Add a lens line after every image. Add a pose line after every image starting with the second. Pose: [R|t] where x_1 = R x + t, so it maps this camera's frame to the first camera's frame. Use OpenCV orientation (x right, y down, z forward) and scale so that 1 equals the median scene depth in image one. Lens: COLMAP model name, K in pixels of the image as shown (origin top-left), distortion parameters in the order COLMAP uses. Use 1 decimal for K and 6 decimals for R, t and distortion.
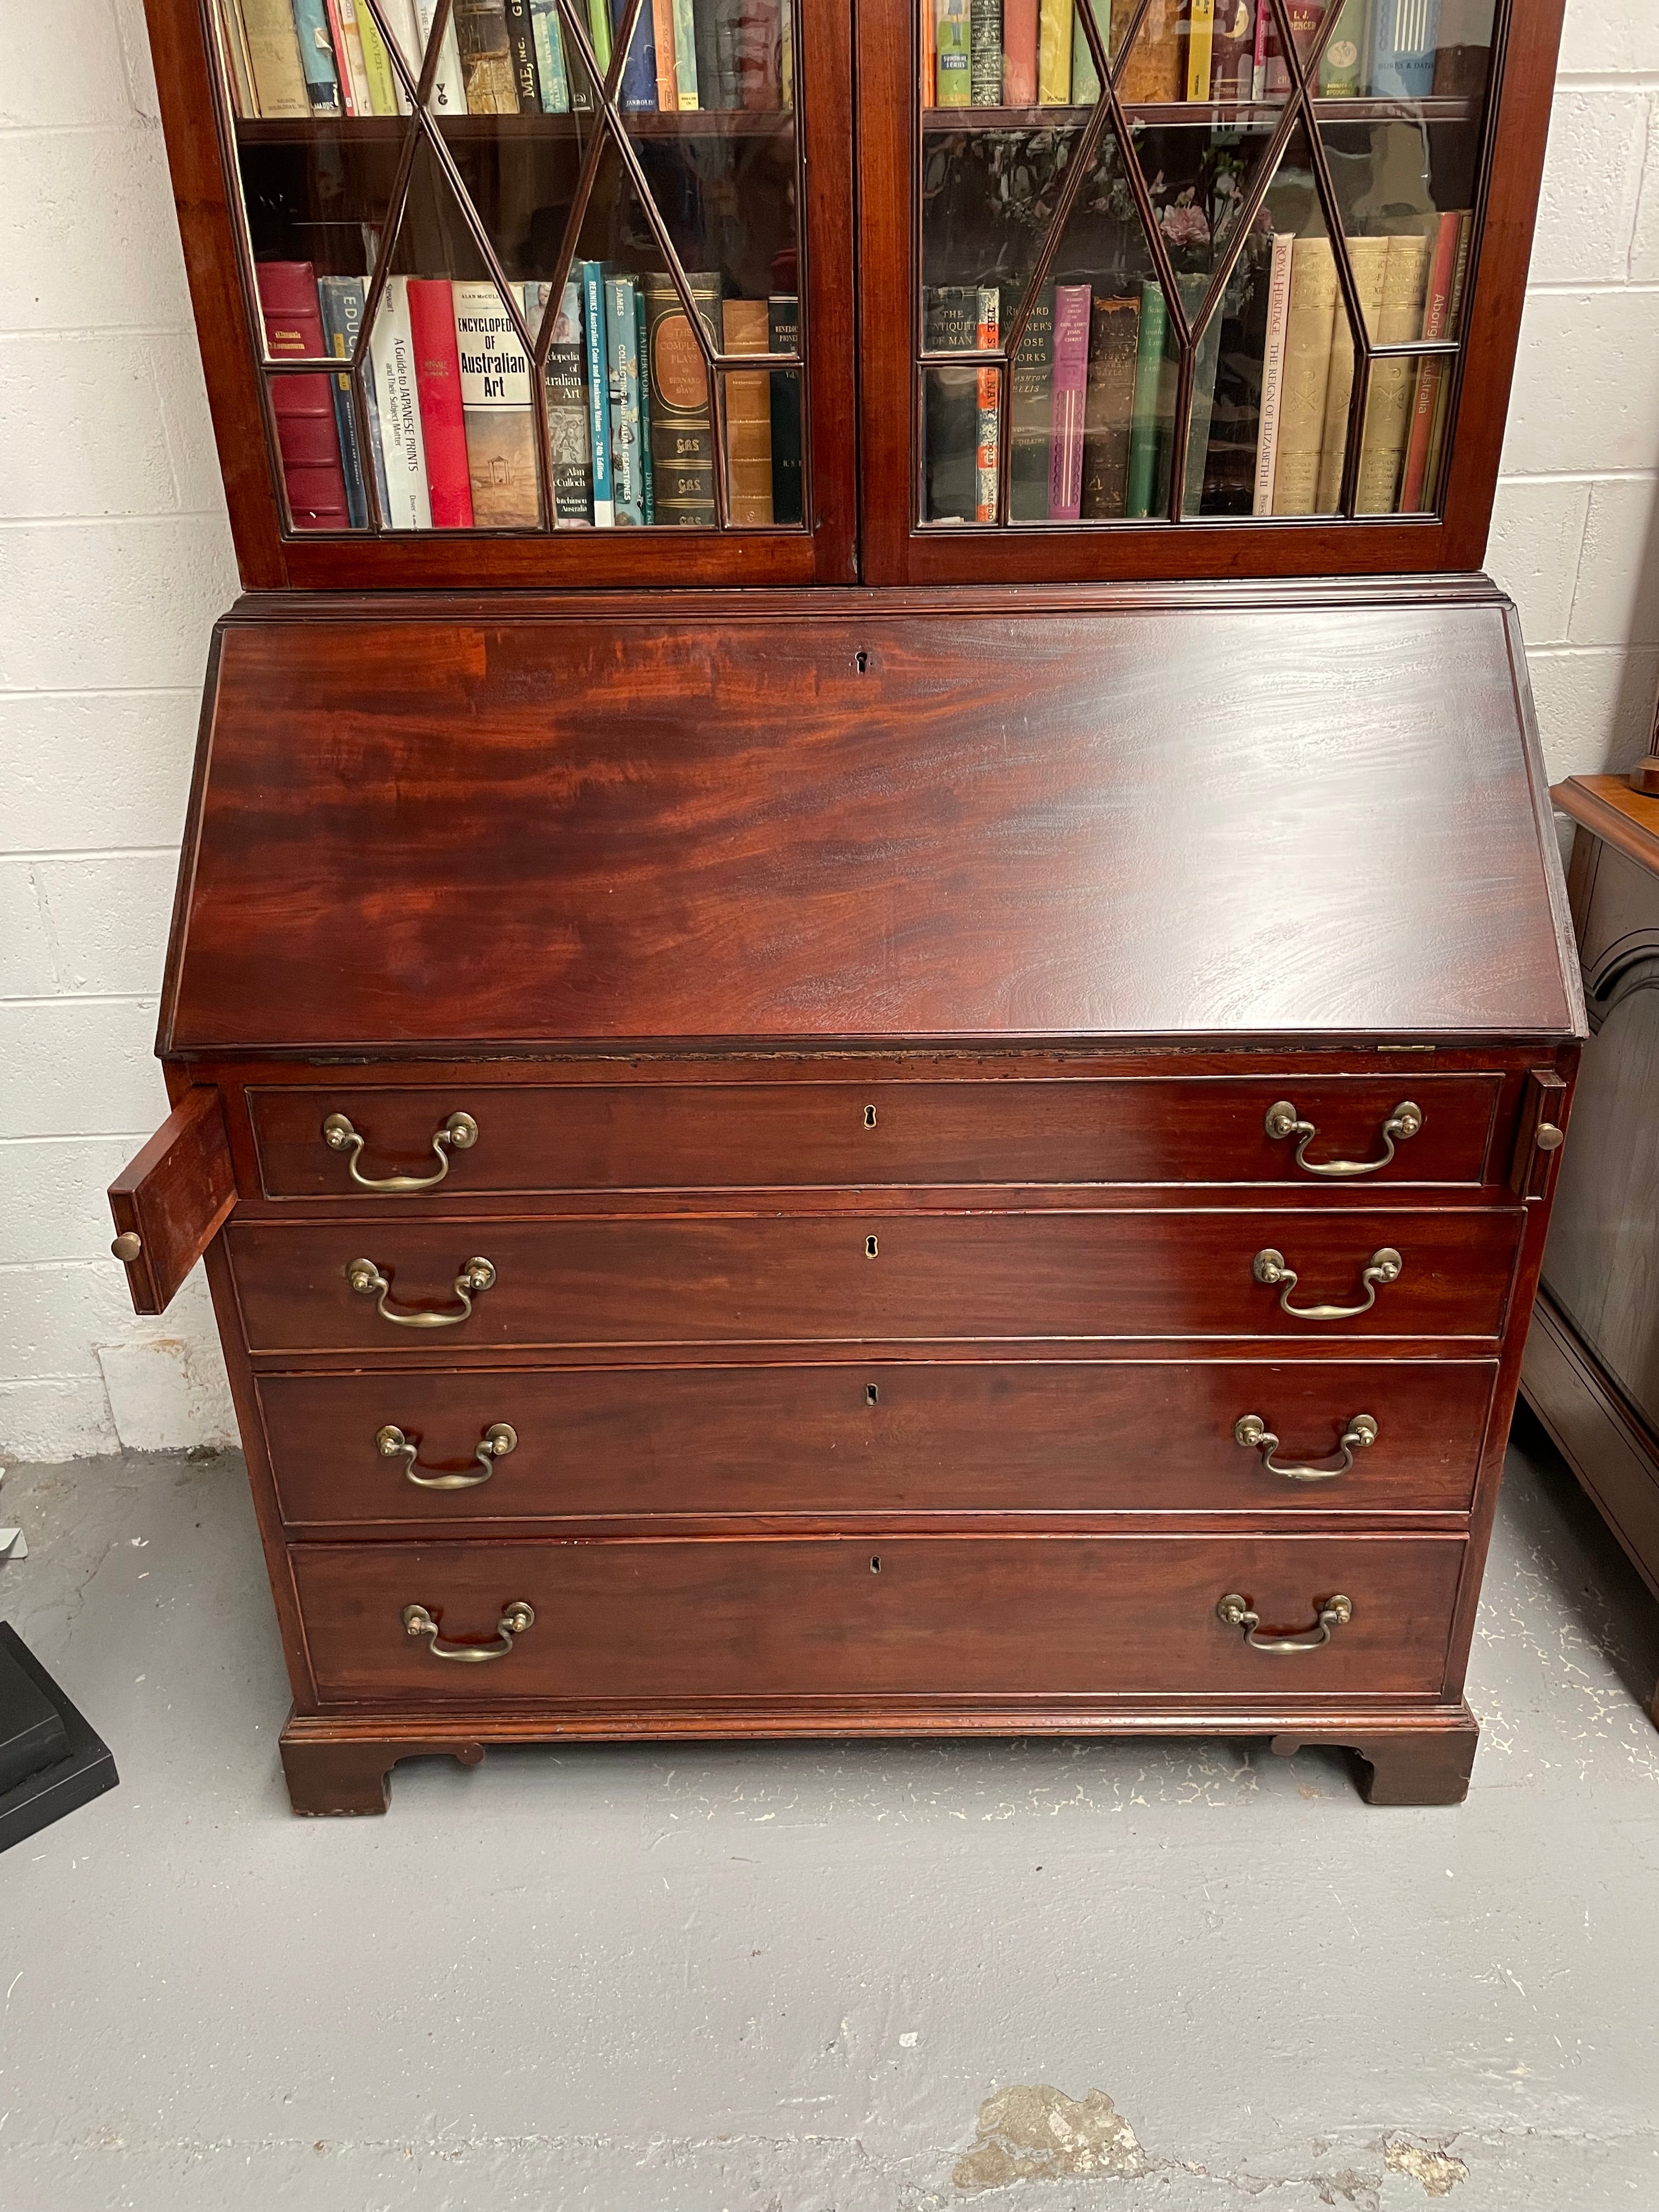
lens RADIAL K [[1677.8, 0, 840.8], [0, 1677.8, 1107.1], [0, 0, 1]] dist [0.077578, -0.101684]
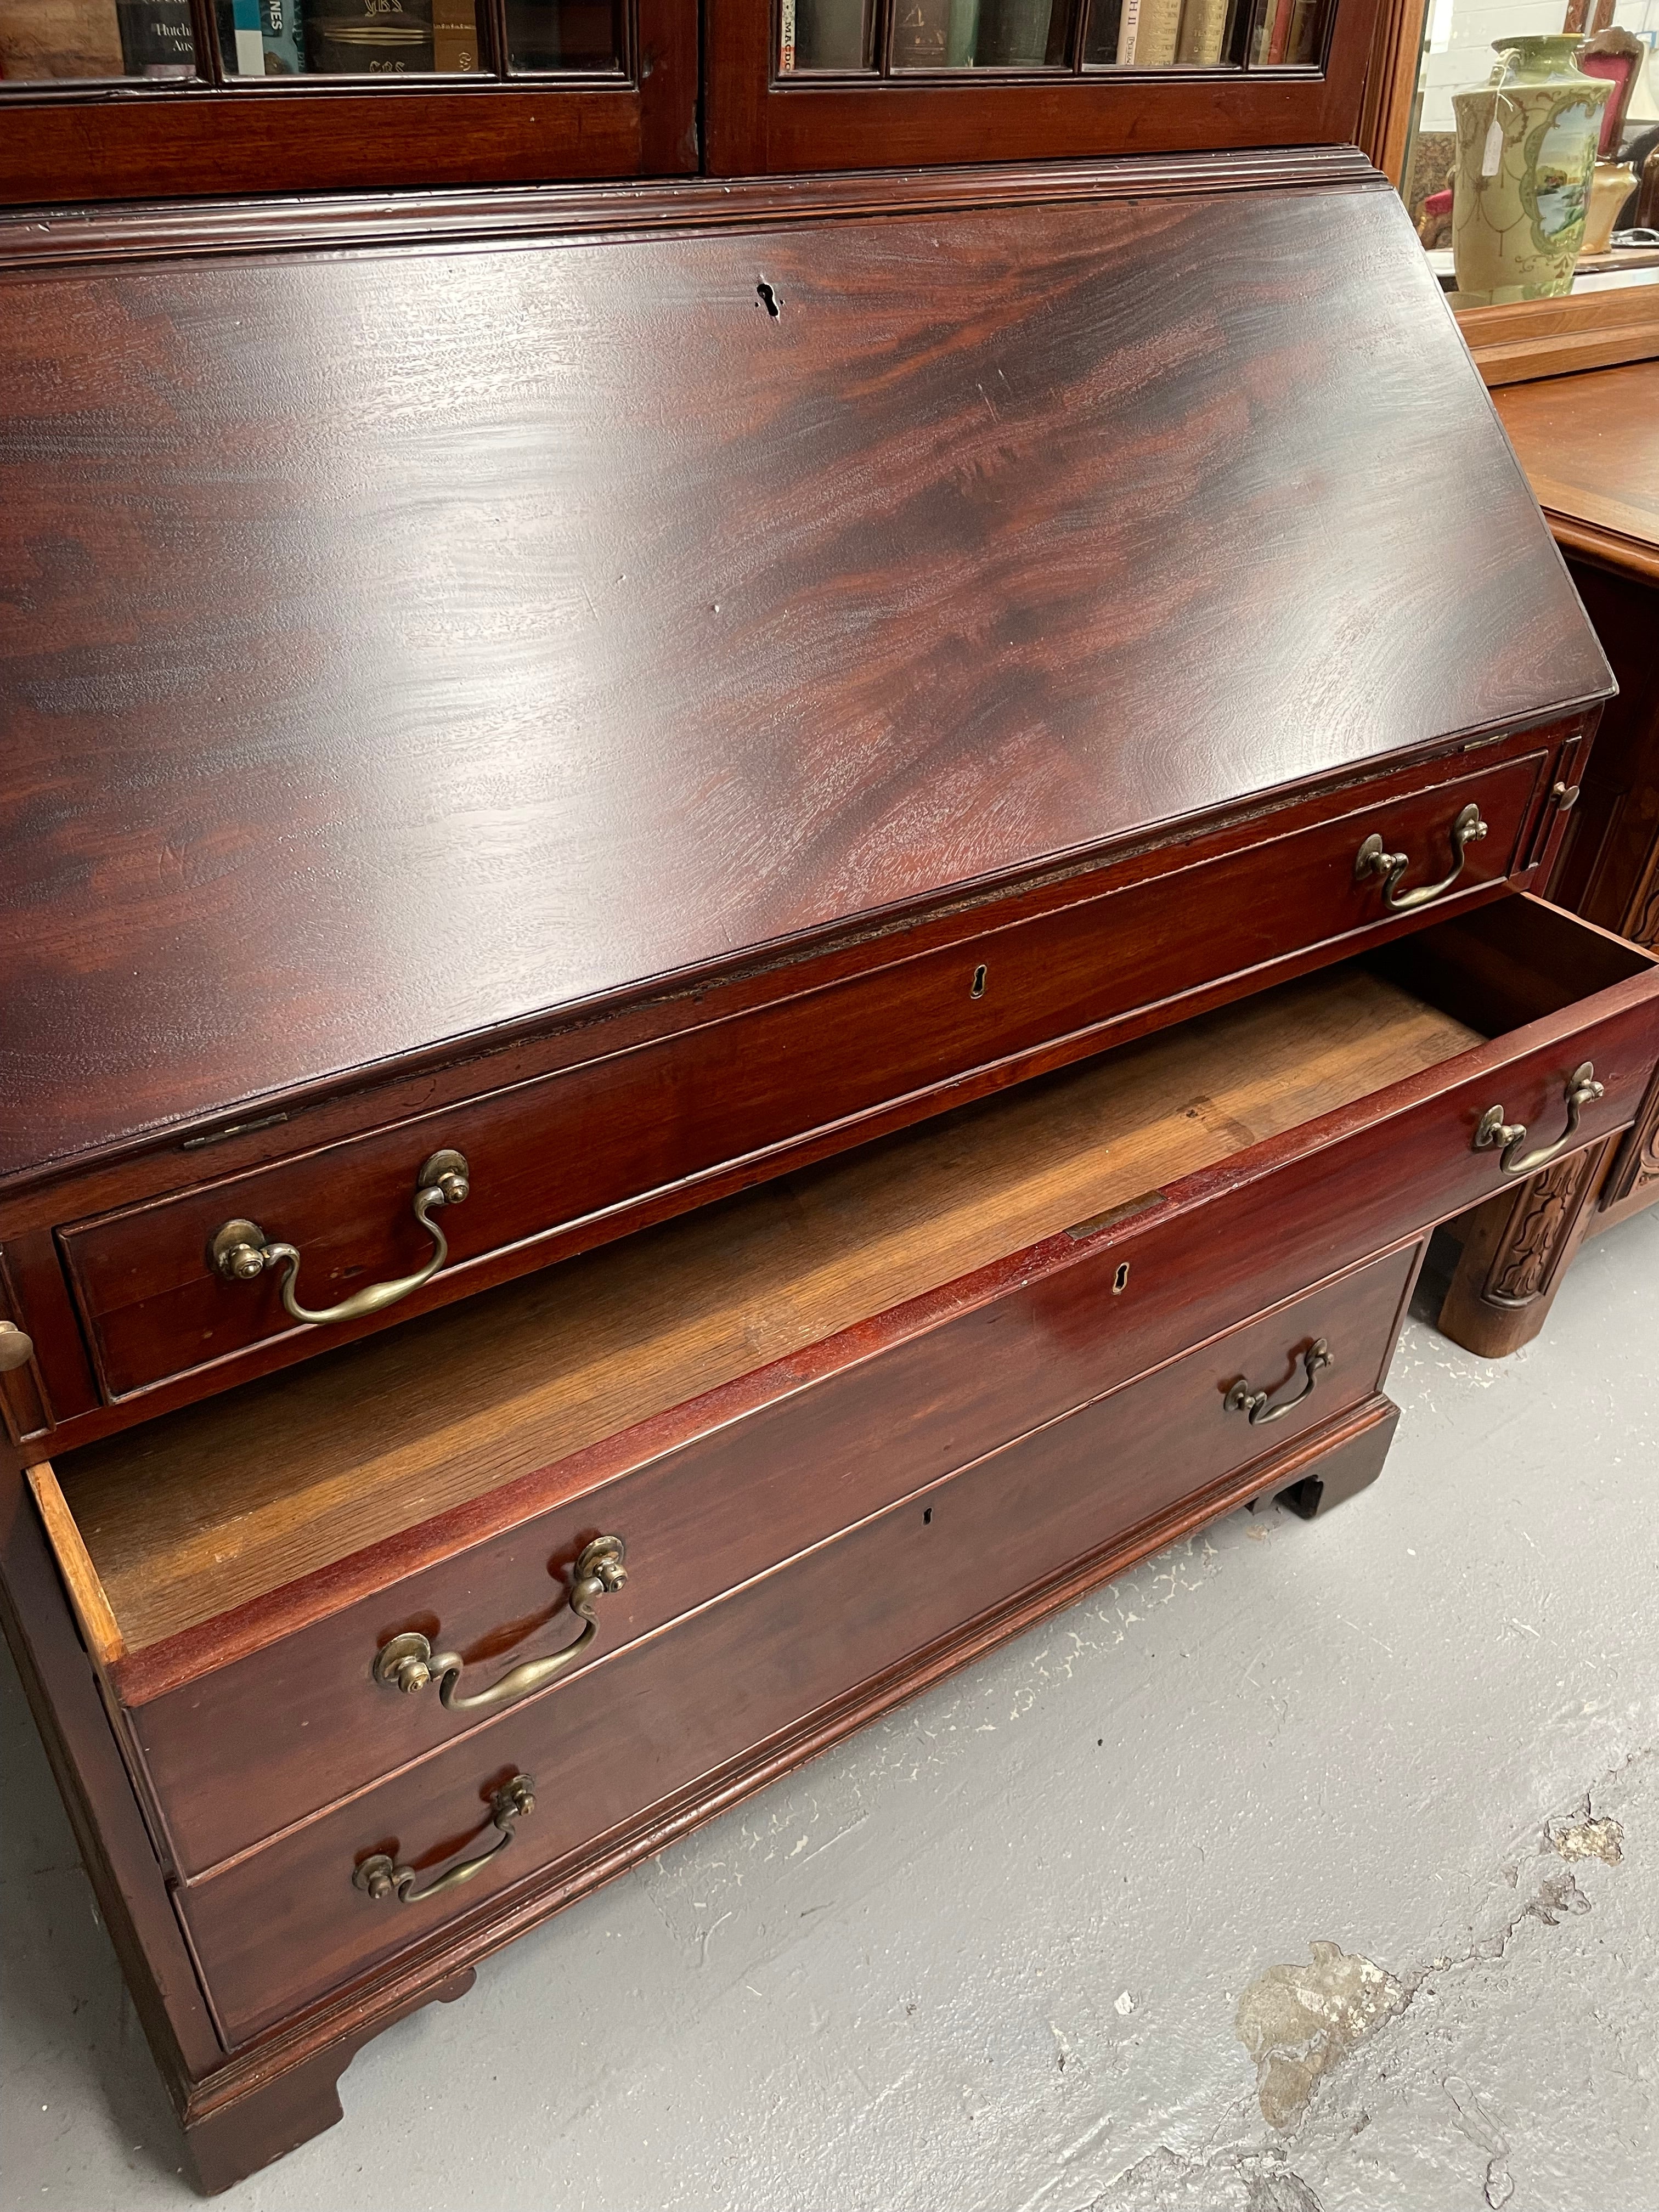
lens RADIAL K [[1677.8, 0, 844.3], [0, 1677.8, 1100.0], [0, 0, 1]] dist [0.077578, -0.101684]
pose [[0.819081, -0.291280, 0.494229, -0.371247], [0.199167, 0.952308, 0.231177, -0.114540], [-0.537995, -0.090919, 0.838030, 0.401793]]
